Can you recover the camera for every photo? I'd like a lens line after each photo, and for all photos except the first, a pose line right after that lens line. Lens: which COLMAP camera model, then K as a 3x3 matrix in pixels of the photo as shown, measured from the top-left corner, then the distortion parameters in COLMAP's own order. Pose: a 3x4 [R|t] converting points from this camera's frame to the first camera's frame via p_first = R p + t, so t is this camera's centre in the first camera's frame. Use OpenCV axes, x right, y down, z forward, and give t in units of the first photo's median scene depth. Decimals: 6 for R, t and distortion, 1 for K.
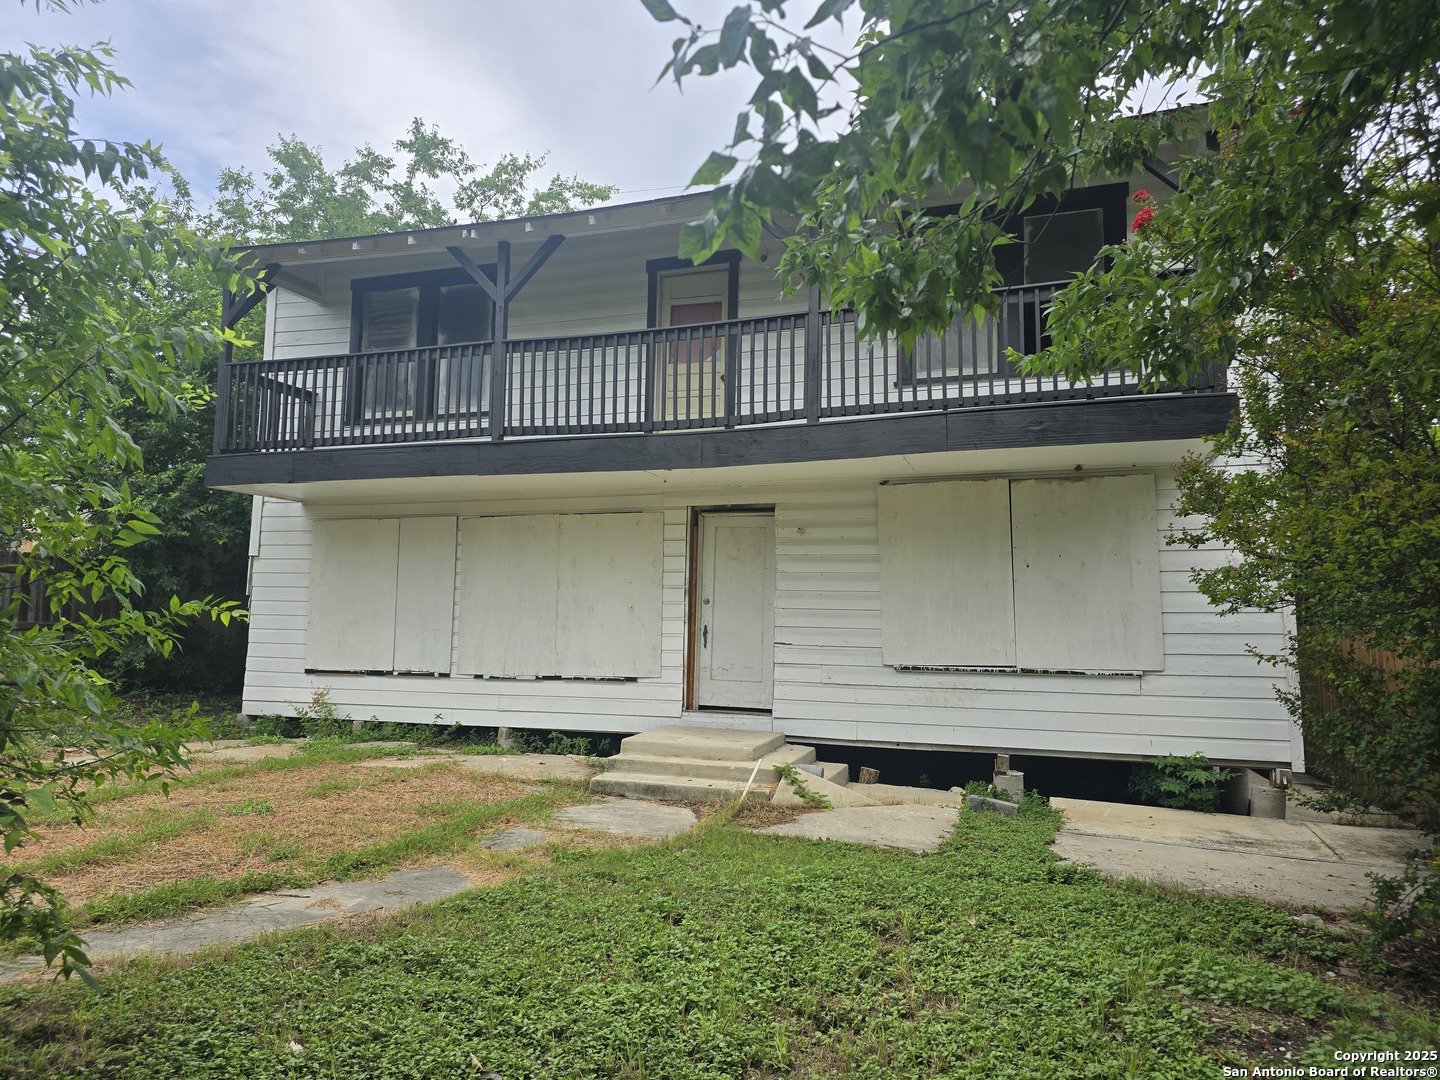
lens RADIAL K [[967.7, 0, 725.5], [0, 967.7, 541.0], [0, 0, 1]] dist [0.056557, -0.057672]
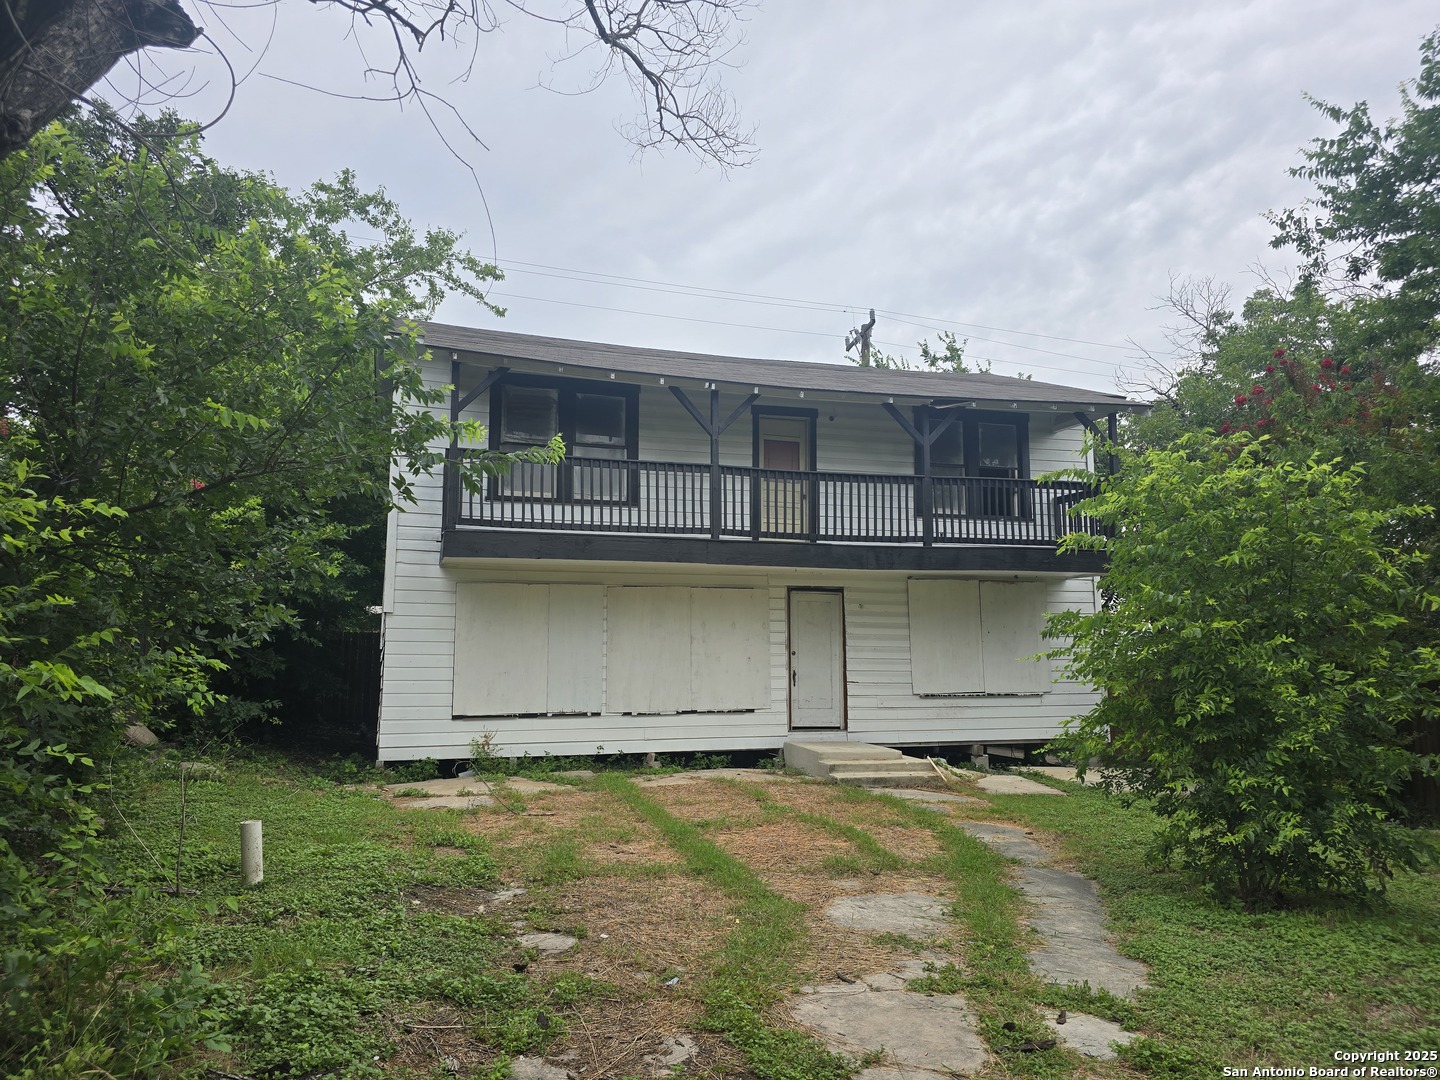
lens RADIAL K [[967.7, 0, 724.5], [0, 967.7, 538.5], [0, 0, 1]] dist [0.056557, -0.057672]
pose [[0.813198, 0.054058, 0.579471, -0.935000], [-0.046043, 0.998532, -0.028538, -0.060494], [-0.580163, -0.003474, 0.814493, -0.101055]]
